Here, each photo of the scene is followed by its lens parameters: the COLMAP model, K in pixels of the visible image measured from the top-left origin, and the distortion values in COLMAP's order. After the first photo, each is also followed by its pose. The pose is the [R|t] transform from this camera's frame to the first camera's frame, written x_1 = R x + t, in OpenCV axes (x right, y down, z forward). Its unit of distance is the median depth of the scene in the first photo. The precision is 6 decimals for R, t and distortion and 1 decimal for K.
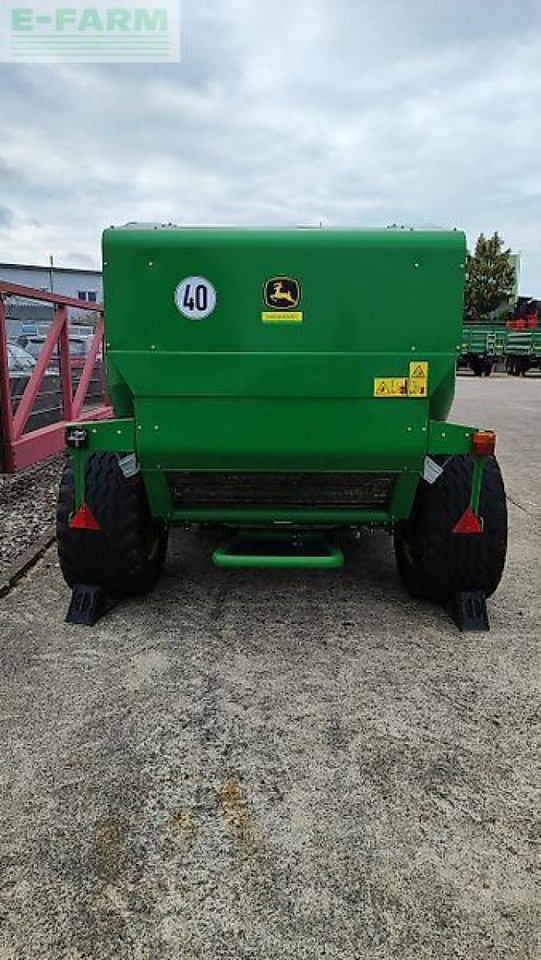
lens RADIAL K [[645.0, 0, 270.5], [0, 645.0, 480.0], [0, 0, 1]] dist [-0.000837, -0.003575]
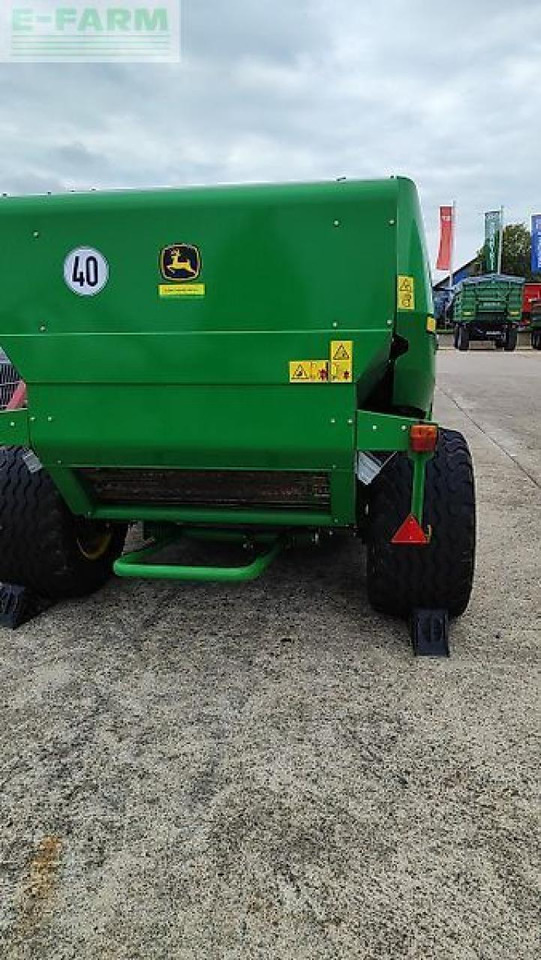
lens RADIAL K [[645.0, 0, 270.5], [0, 645.0, 480.0], [0, 0, 1]] dist [-0.000837, -0.003575]
pose [[0.990415, 0.013959, -0.137415, 0.255291], [-0.009795, 0.999473, 0.030933, -0.027238], [0.137774, -0.029291, 0.990030, 0.153228]]
